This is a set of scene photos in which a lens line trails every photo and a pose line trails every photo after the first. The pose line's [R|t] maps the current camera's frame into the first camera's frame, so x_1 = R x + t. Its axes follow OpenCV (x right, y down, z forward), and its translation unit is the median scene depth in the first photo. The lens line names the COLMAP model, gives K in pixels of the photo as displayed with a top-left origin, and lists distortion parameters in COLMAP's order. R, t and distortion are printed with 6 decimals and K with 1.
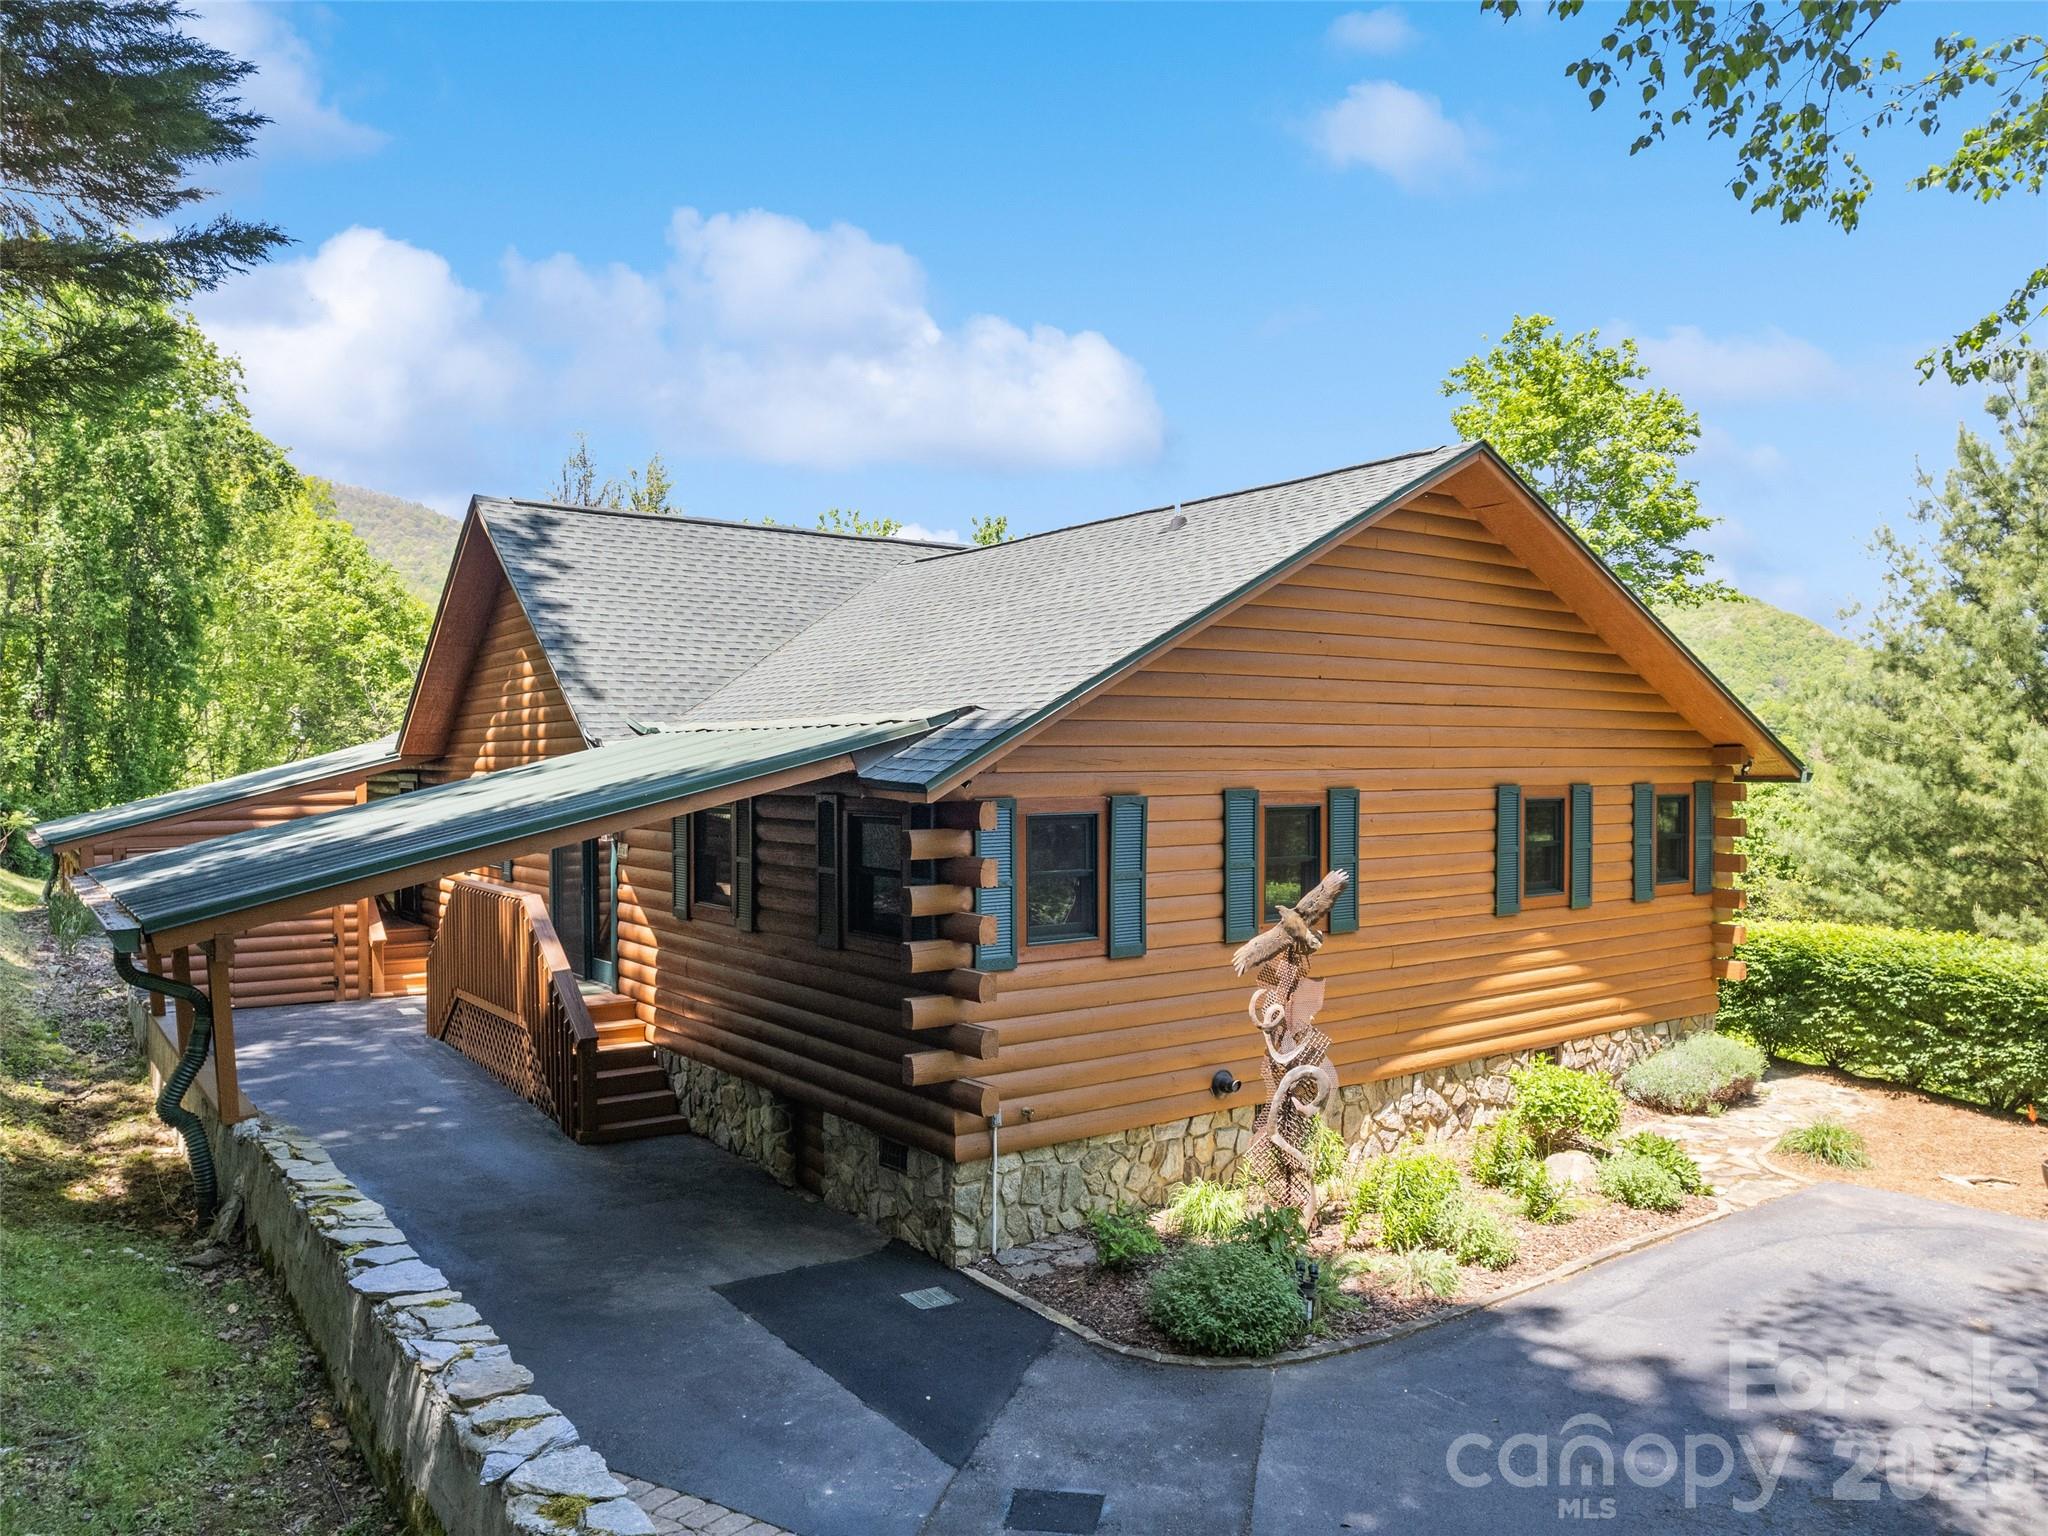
lens RADIAL K [[1479.4, 0, 1028.7], [0, 1479.4, 779.7], [0, 0, 1]] dist [-0.020770, -0.004545]
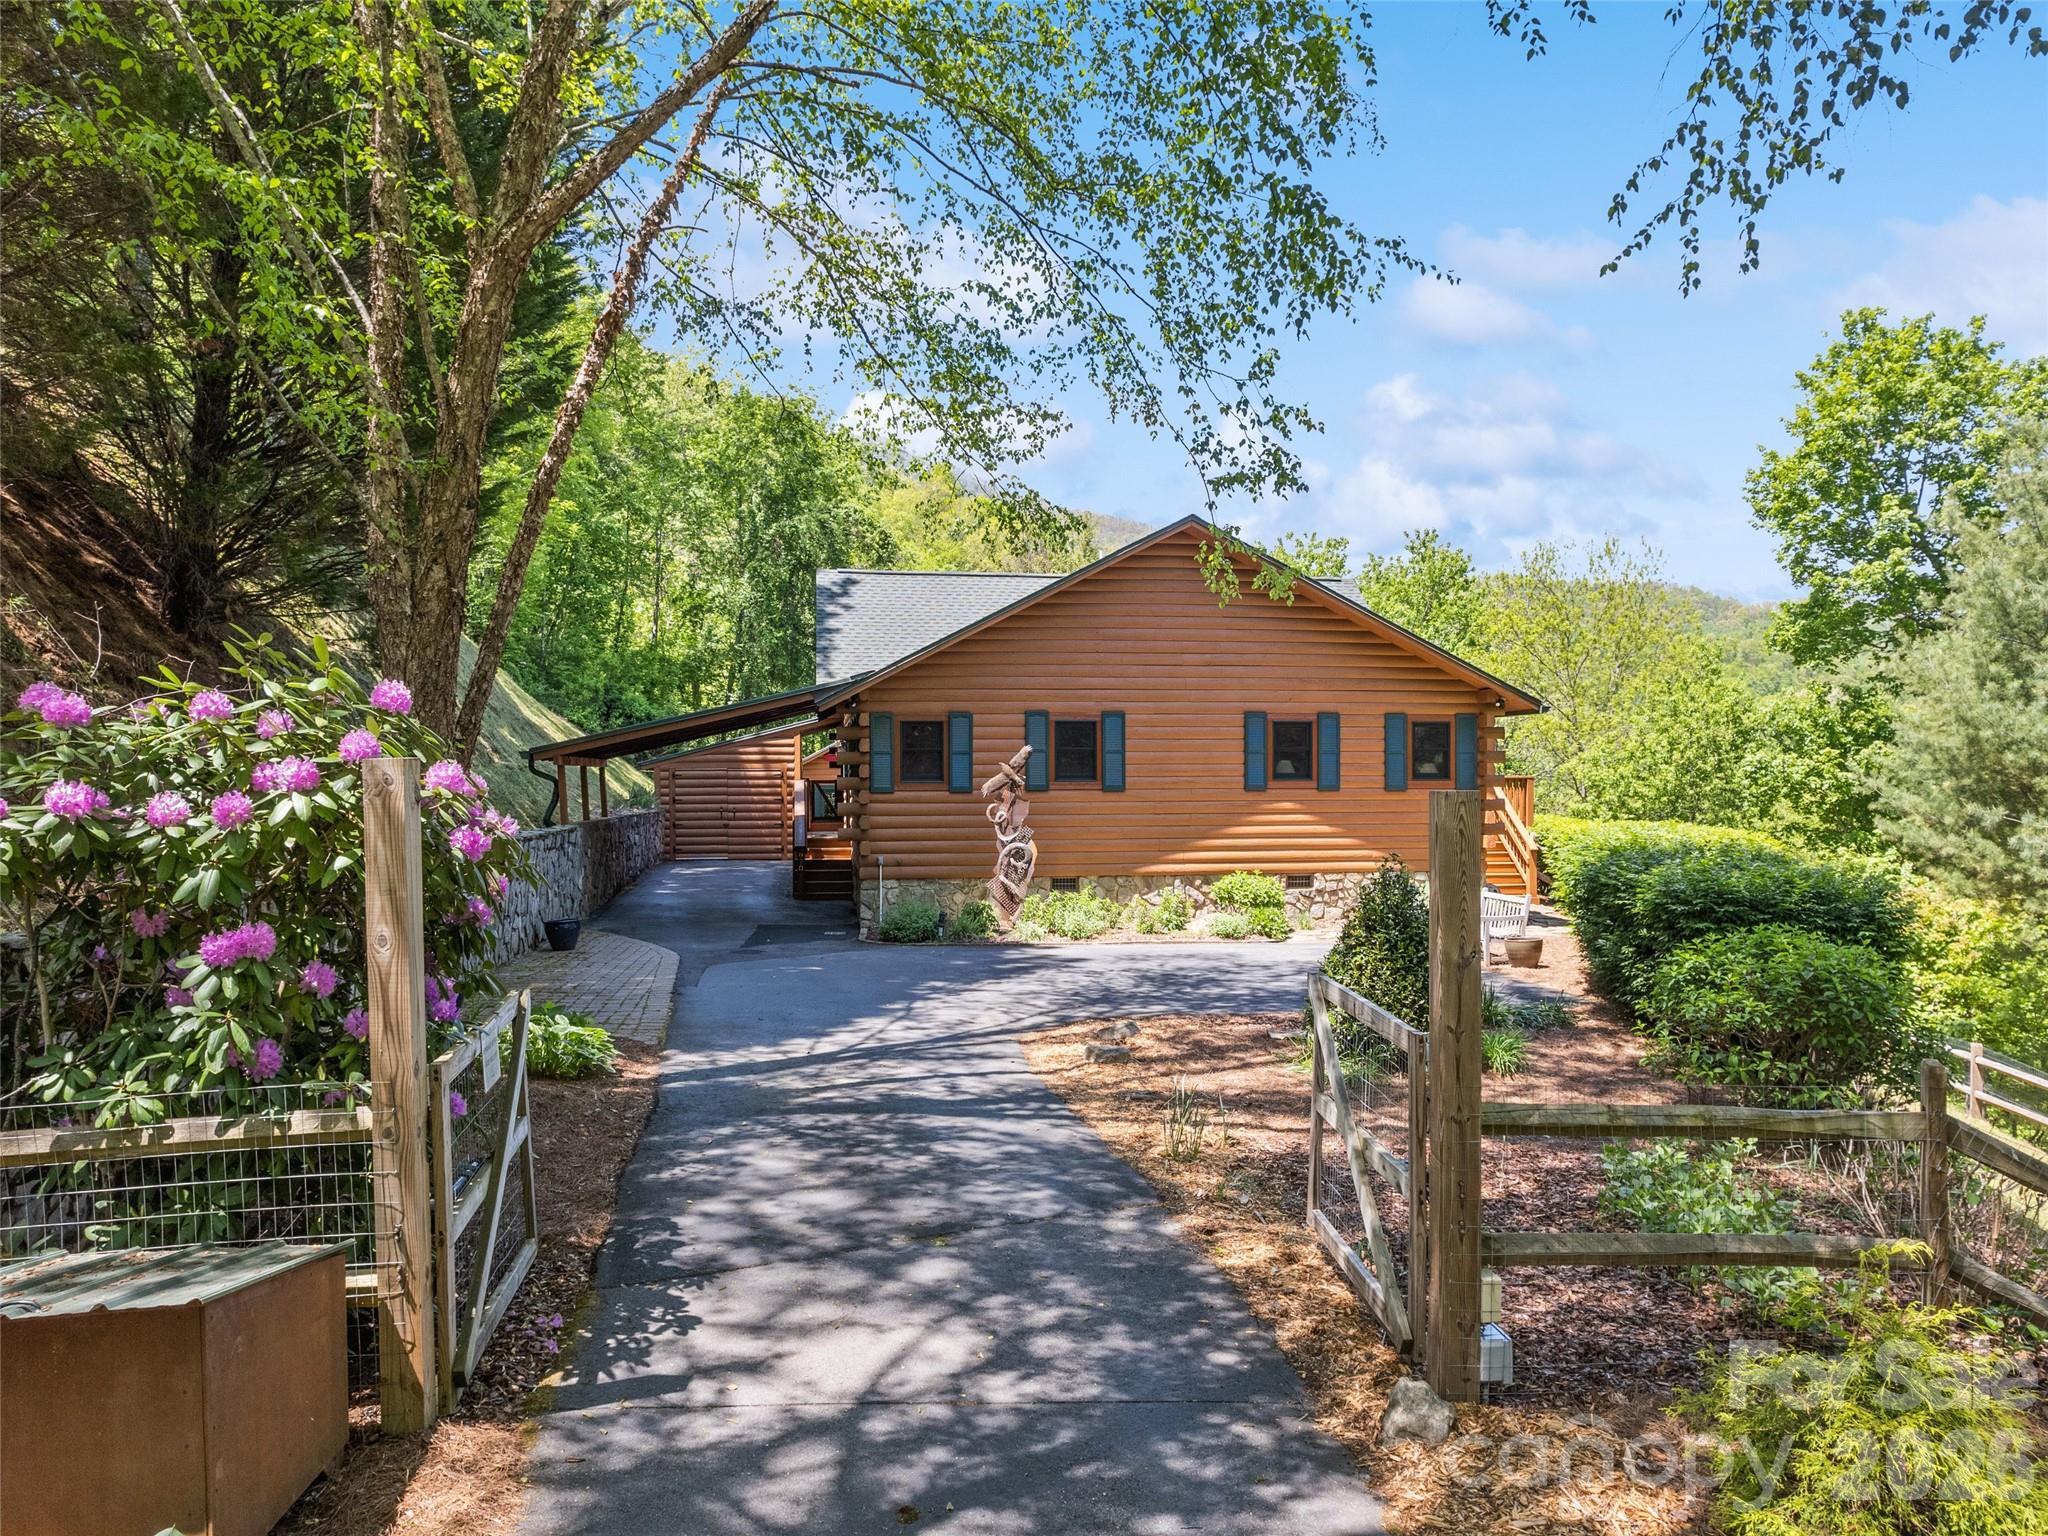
lens RADIAL K [[1479.4, 0, 1024.4], [0, 1479.4, 755.9], [0, 0, 1]] dist [-0.020770, -0.004545]
pose [[0.880477, -0.003275, -0.474077, 0.968610], [-0.006448, 0.999801, -0.018883, 0.094385], [0.474045, 0.019683, 0.880281, -0.654359]]
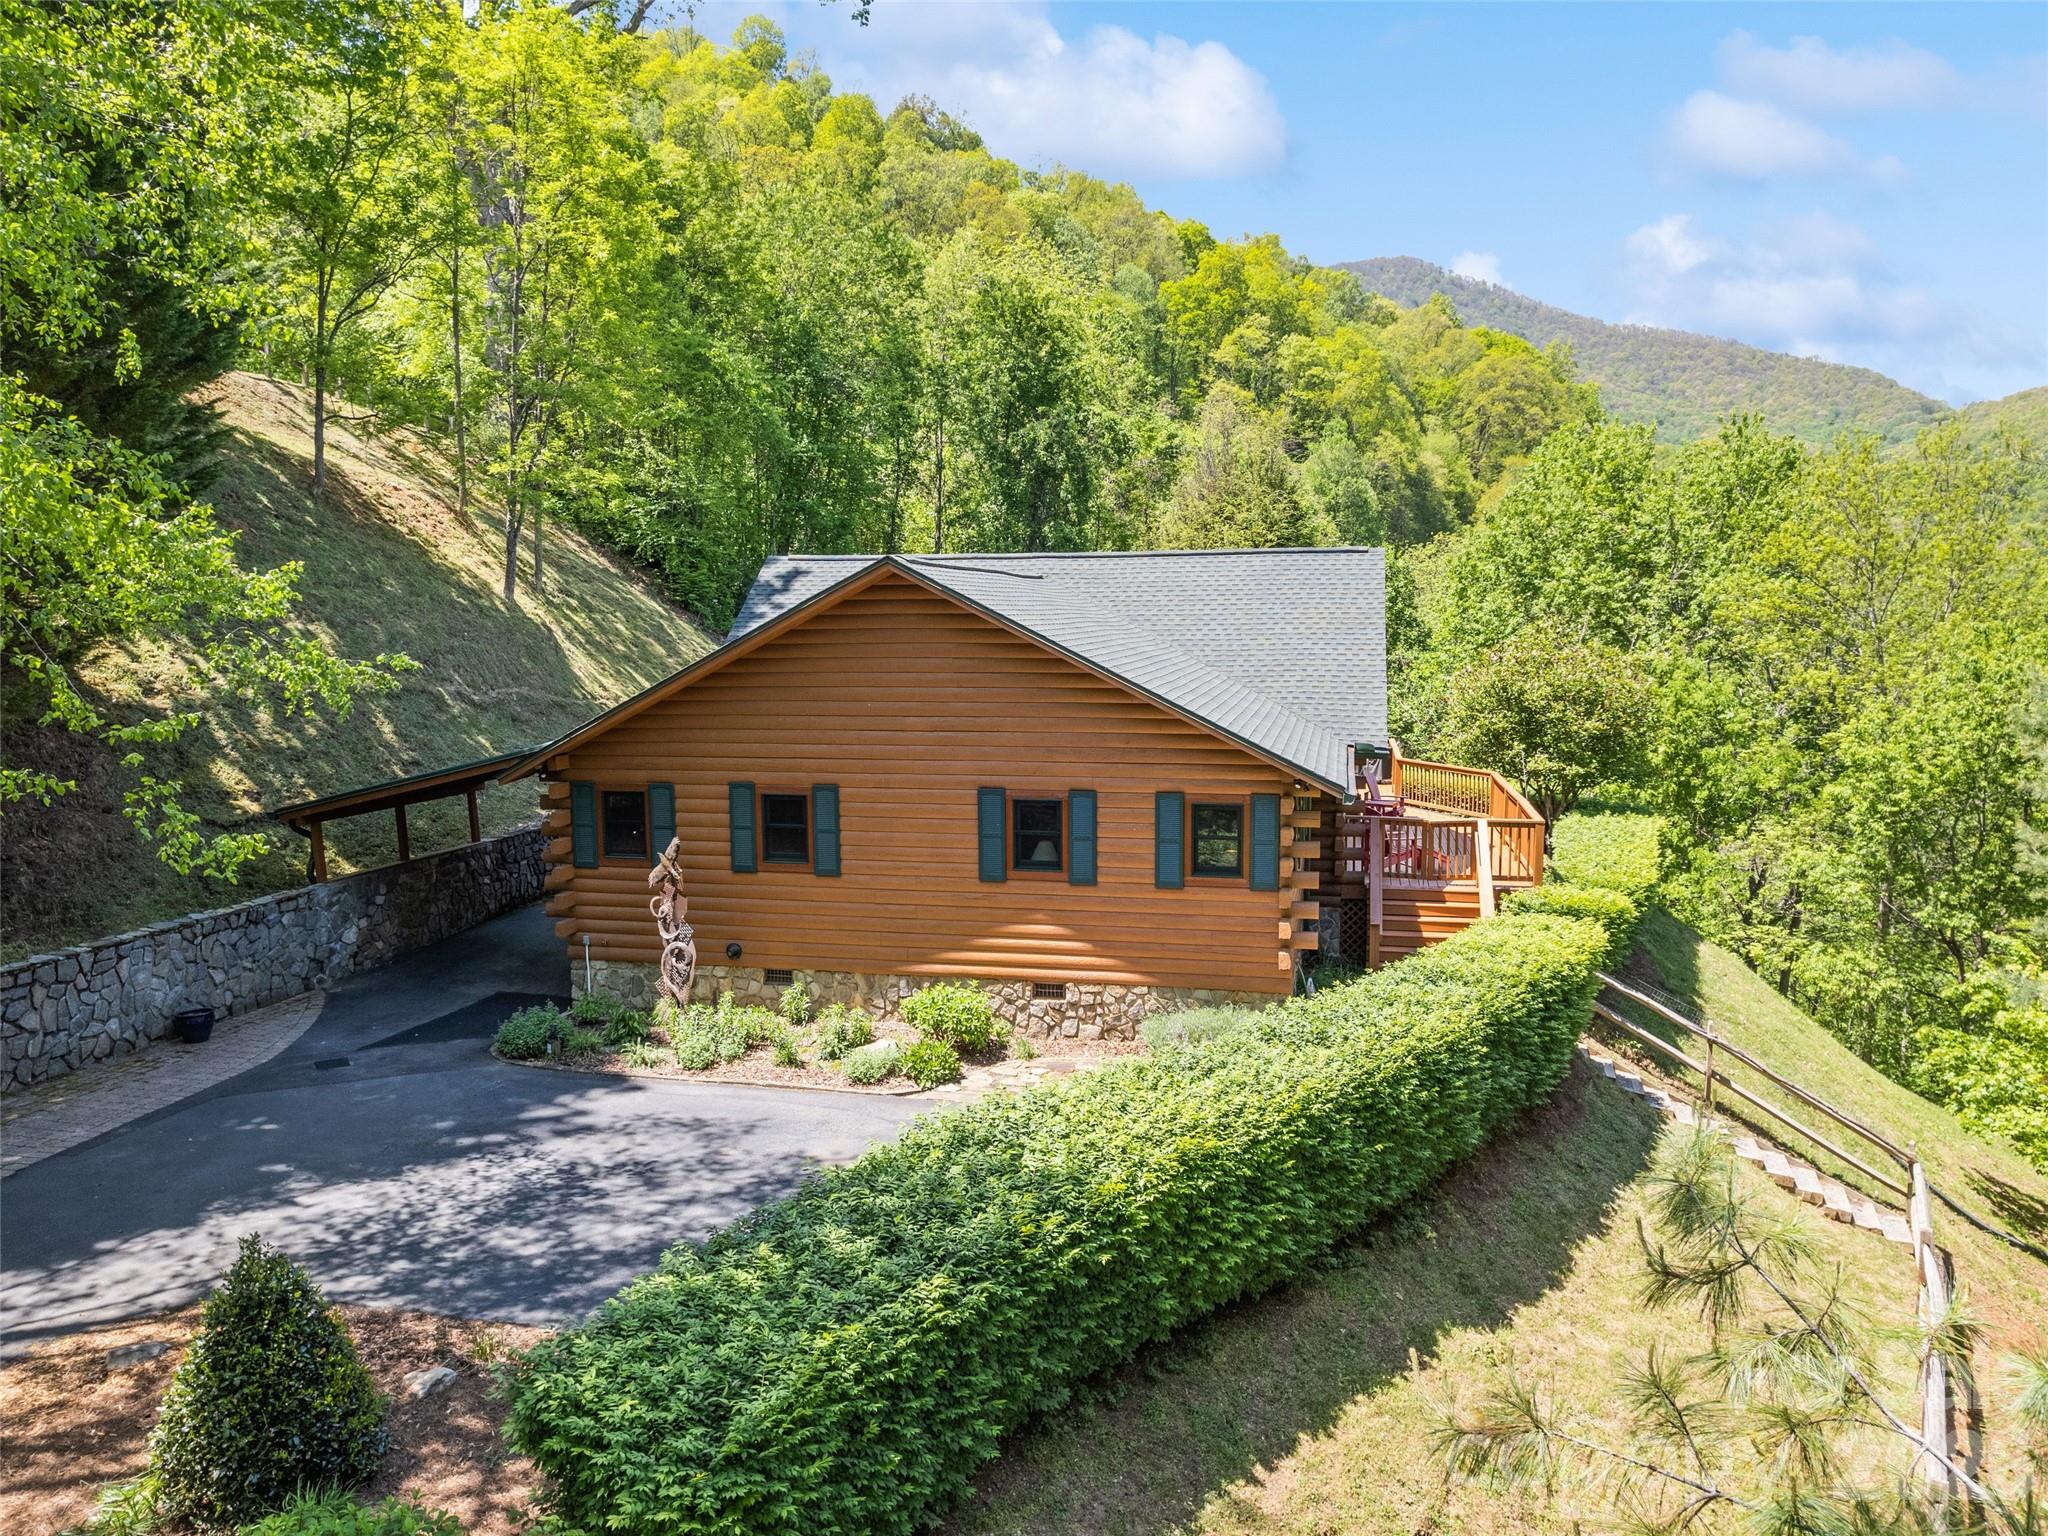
lens RADIAL K [[1479.4, 0, 1031.5], [0, 1479.4, 771.6], [0, 0, 1]] dist [-0.020770, -0.004545]
pose [[0.638113, 0.085094, -0.765226, 1.530190], [0.000365, 0.993840, 0.110821, -0.179222], [0.769942, -0.070995, 0.634152, 0.169509]]
